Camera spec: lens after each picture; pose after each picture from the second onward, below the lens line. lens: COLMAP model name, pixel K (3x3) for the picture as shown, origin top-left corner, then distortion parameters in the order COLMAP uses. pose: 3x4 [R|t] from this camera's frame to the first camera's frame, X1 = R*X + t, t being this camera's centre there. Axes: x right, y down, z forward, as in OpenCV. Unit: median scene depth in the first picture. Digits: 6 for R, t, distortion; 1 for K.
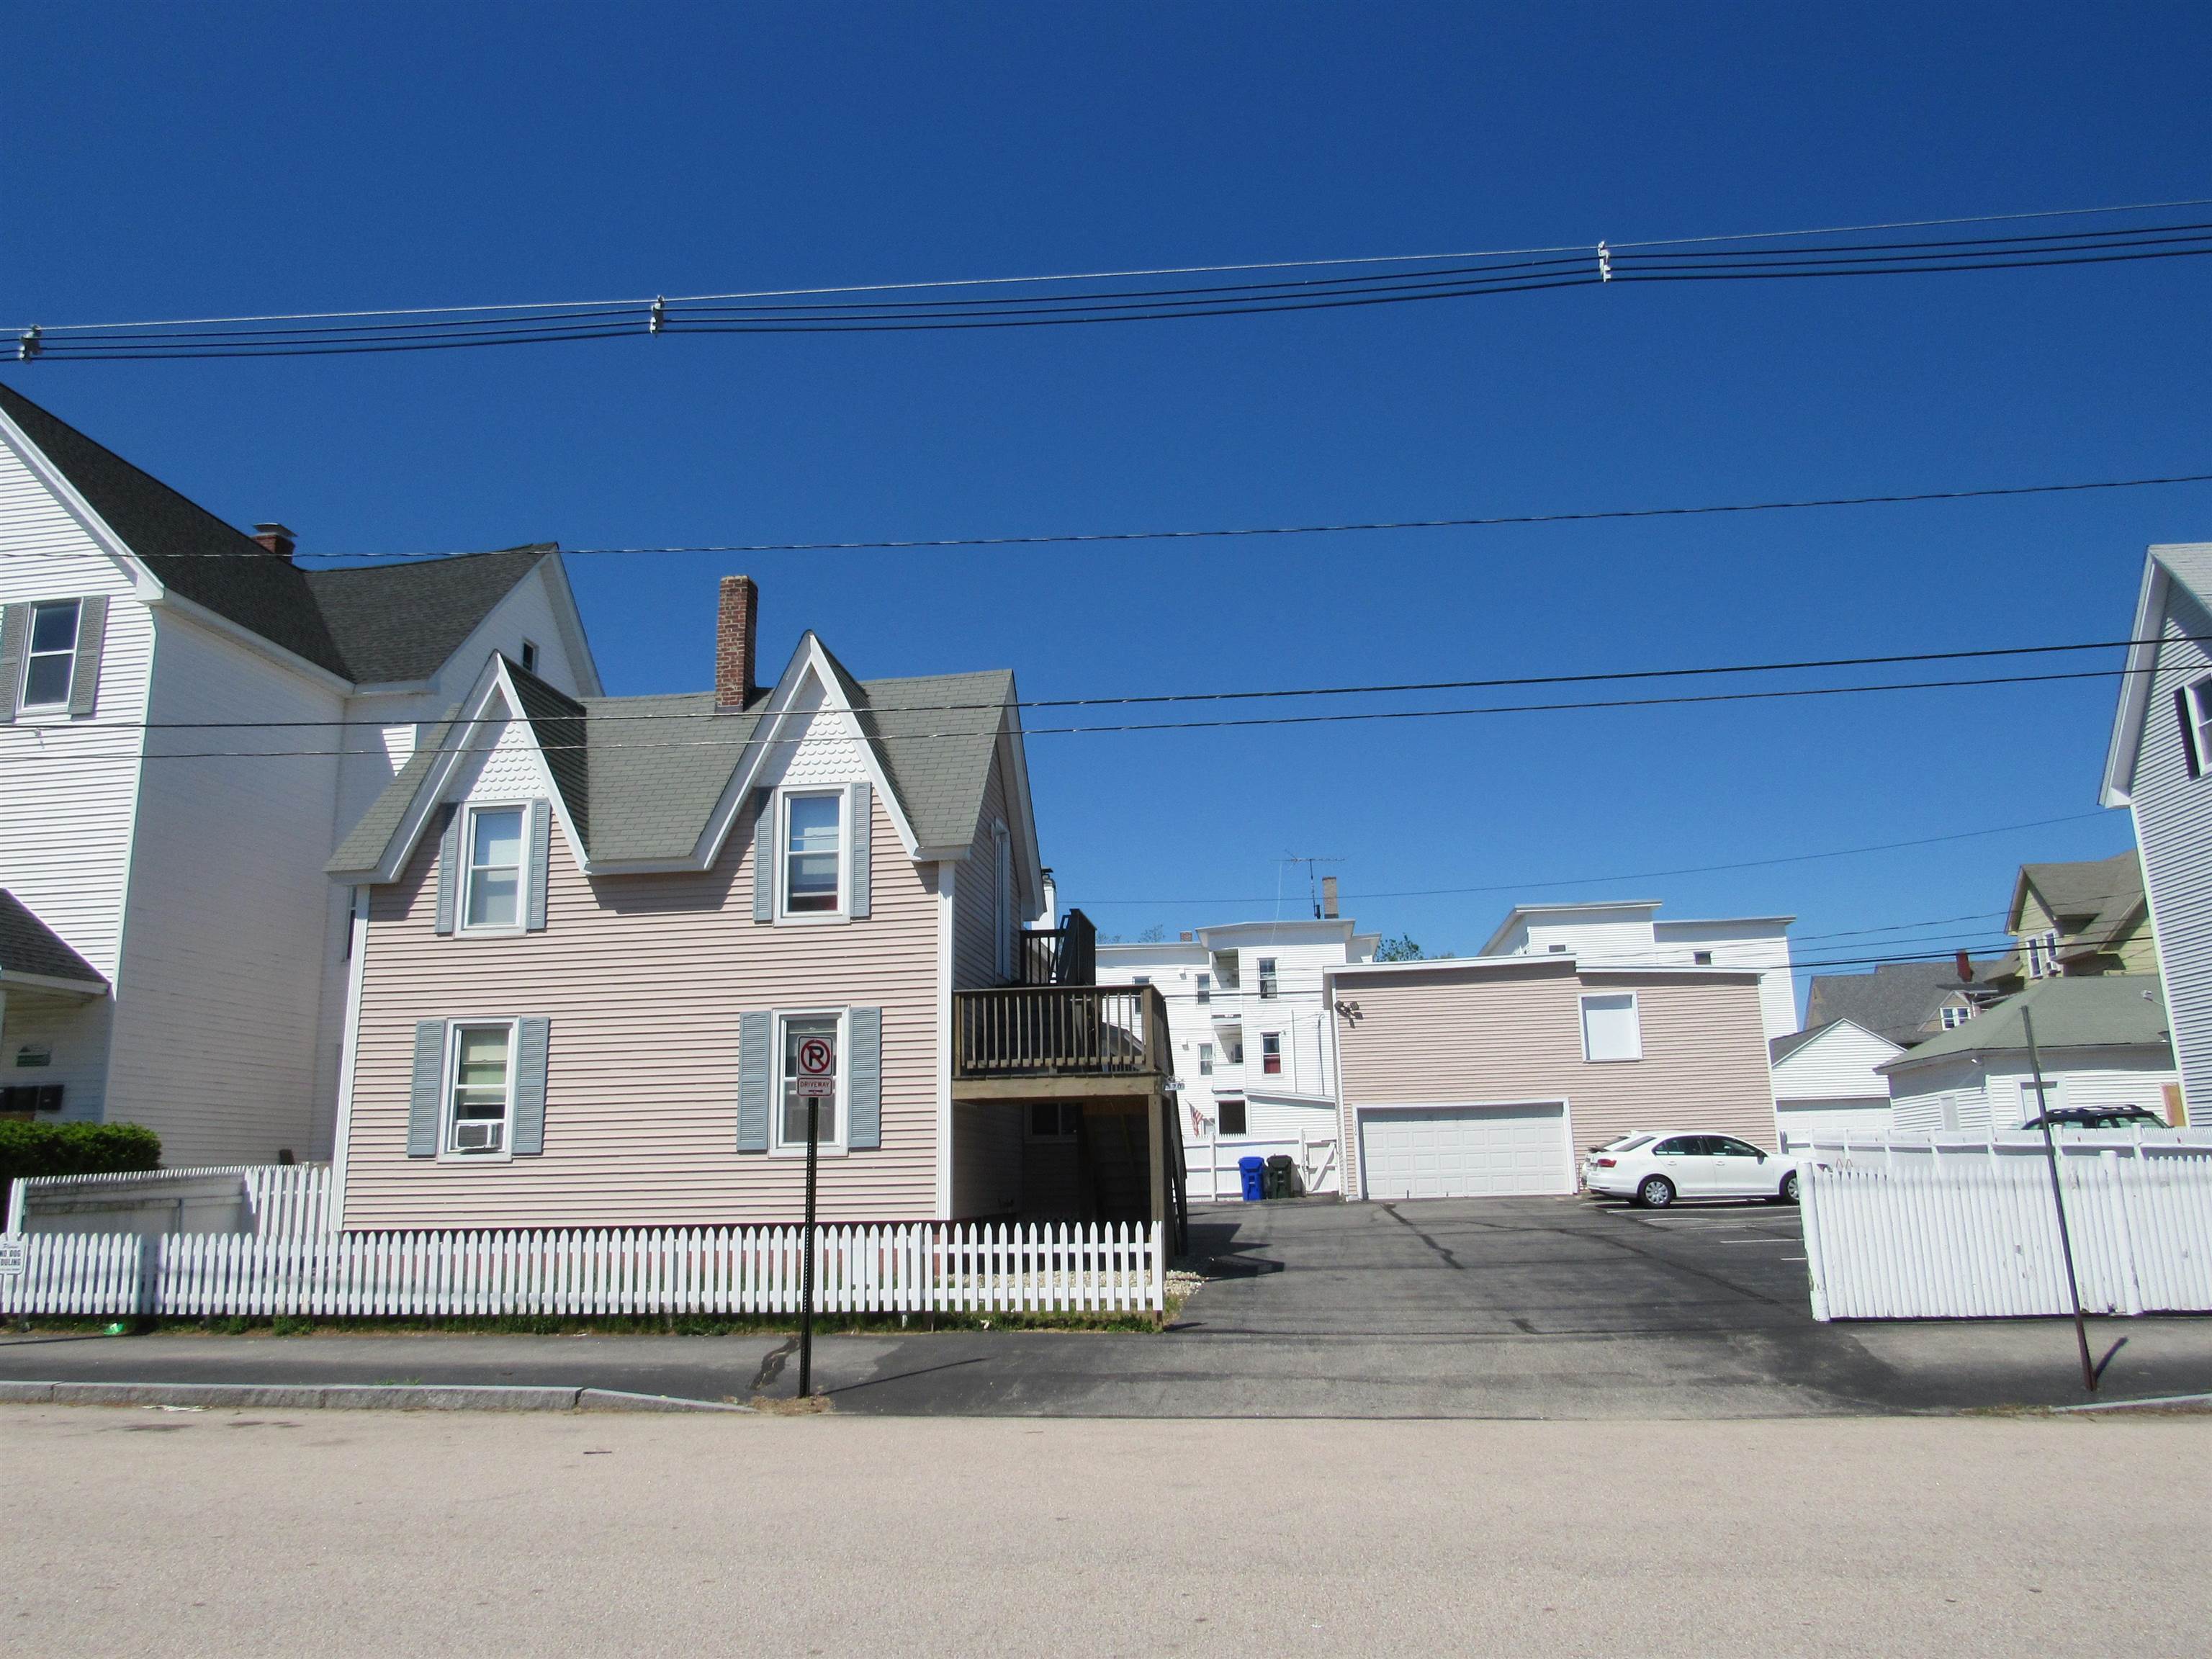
lens RADIAL K [[1556.5, 0, 1108.2], [0, 1556.5, 832.0], [0, 0, 1]] dist [0.022184, 0.001841]
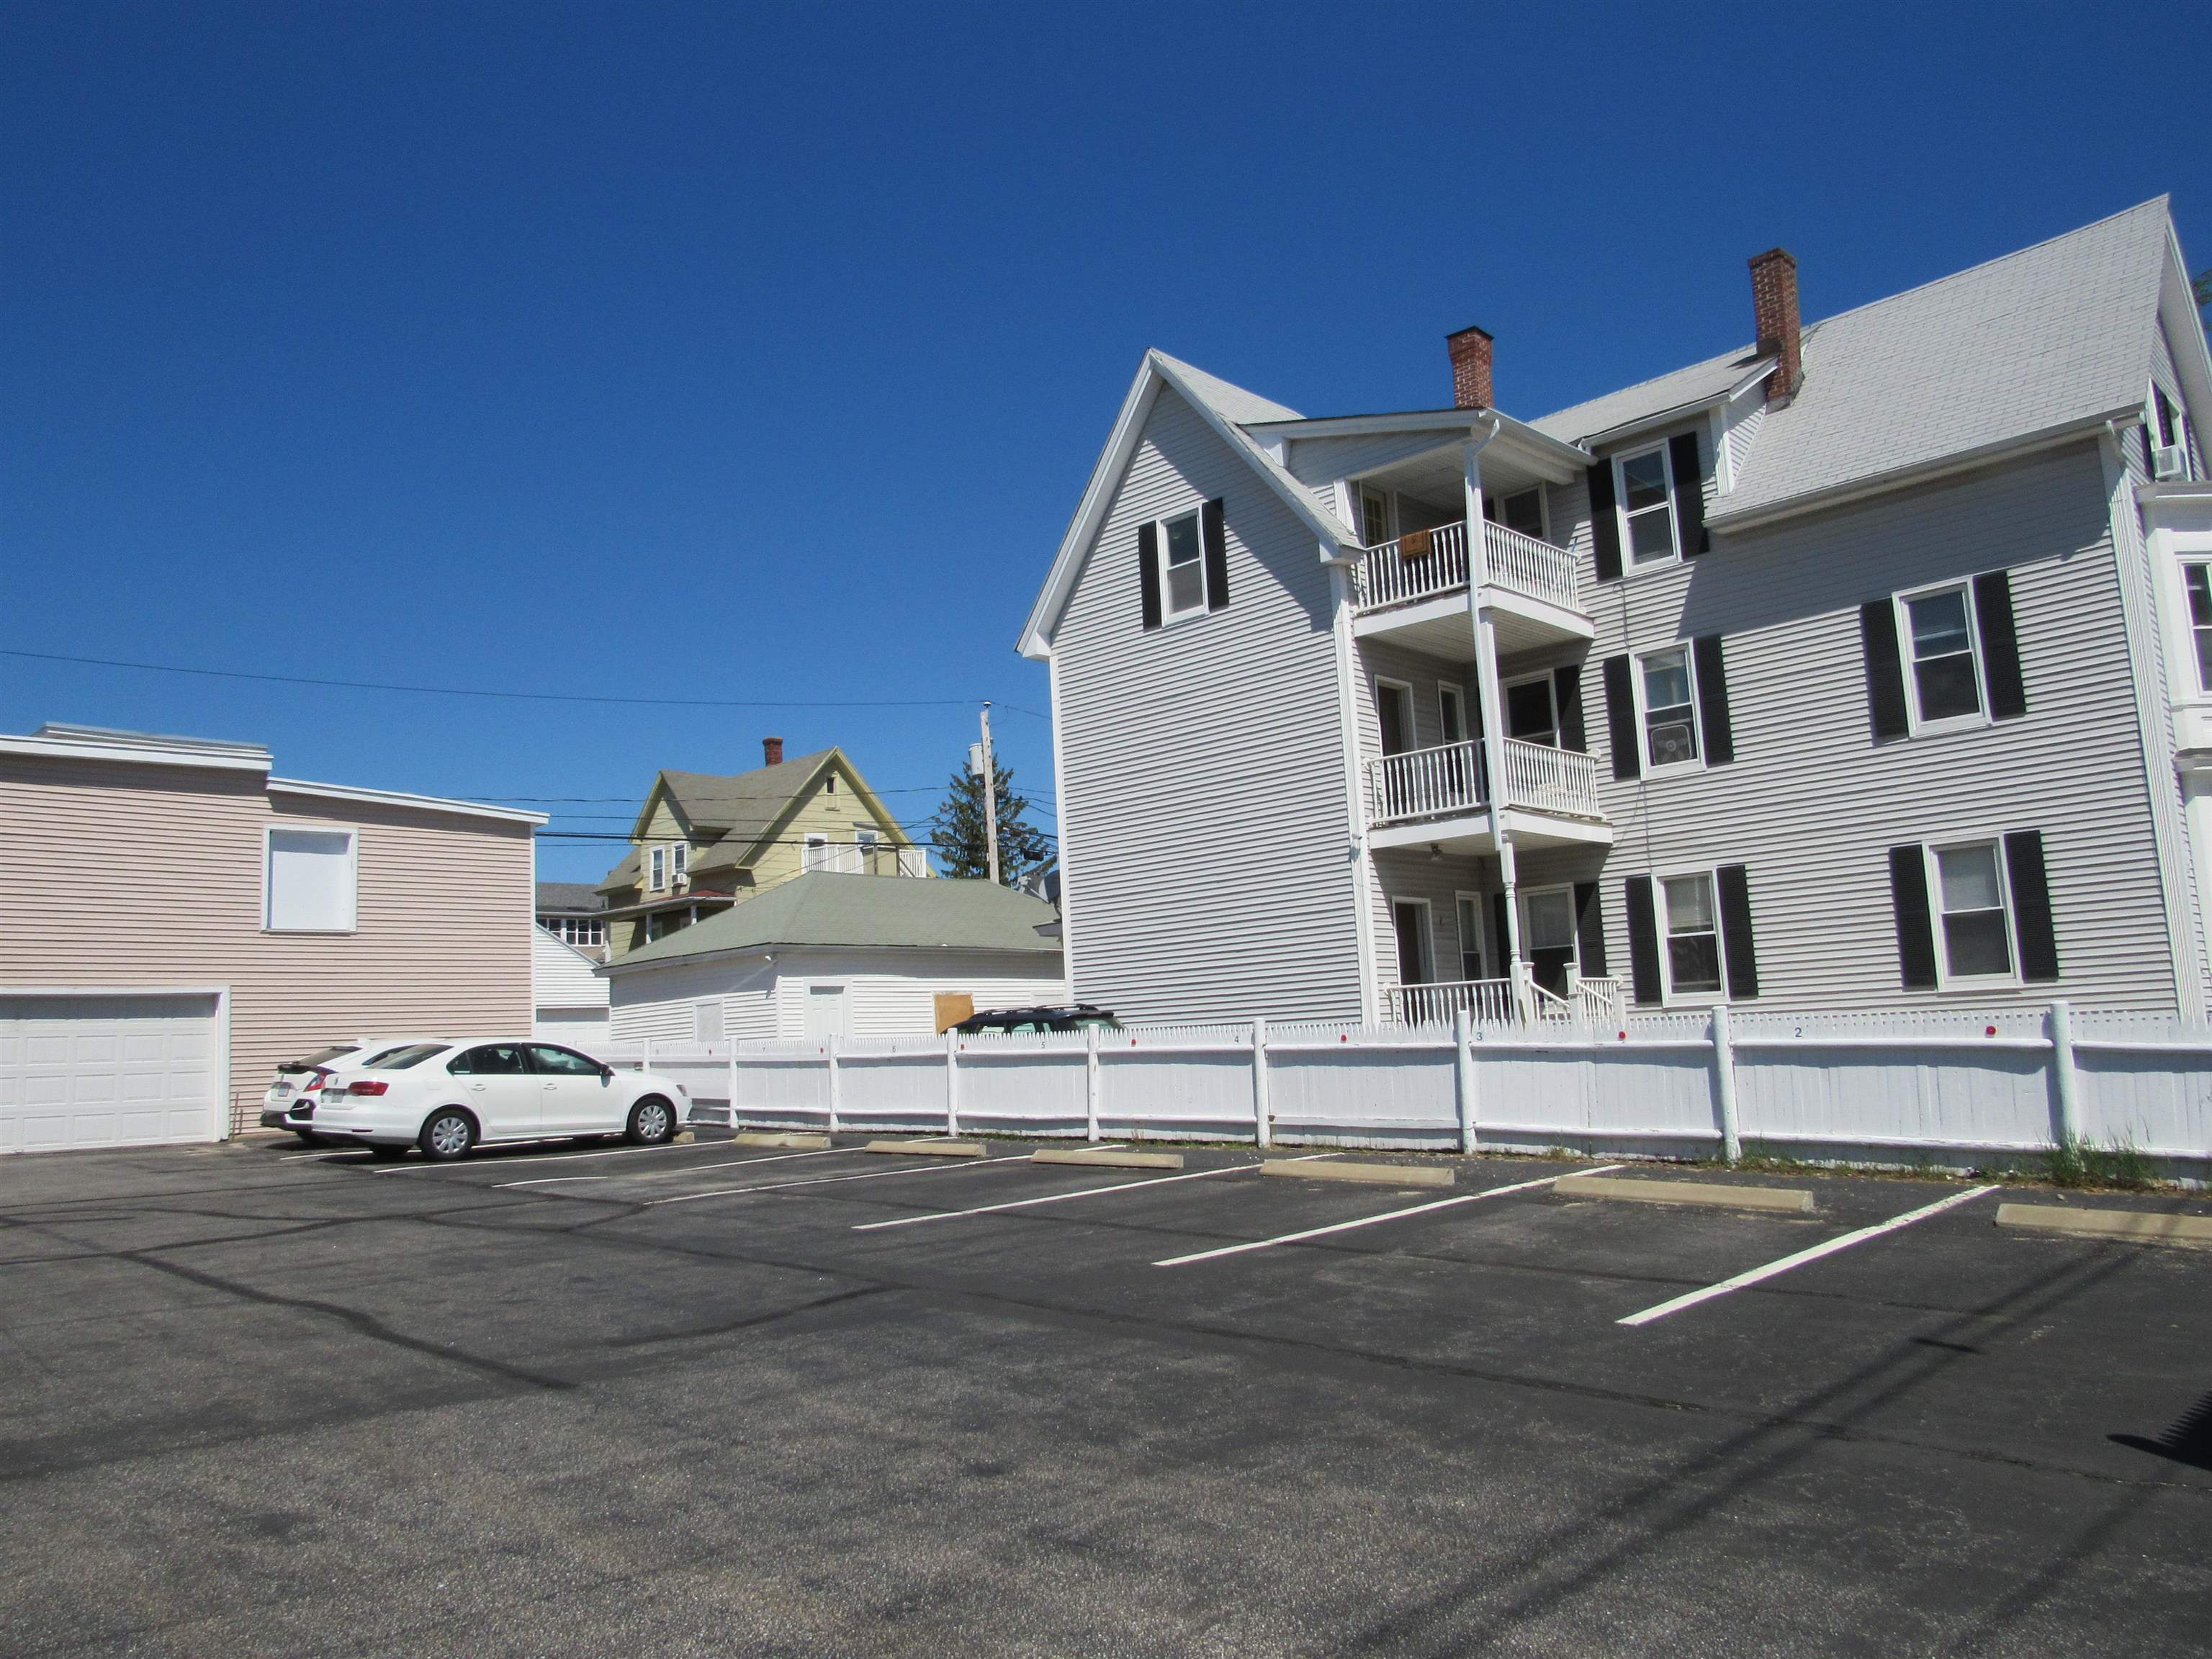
lens RADIAL K [[1576.9, 0, 1117.9], [0, 1576.9, 841.6], [0, 0, 1]] dist [-0.036047, 0.003410]
pose [[0.595797, 0.111370, 0.795376, 0.011029], [-0.149817, 0.988367, -0.026168, 0.094363], [-0.789038, -0.103570, 0.605551, 0.435722]]
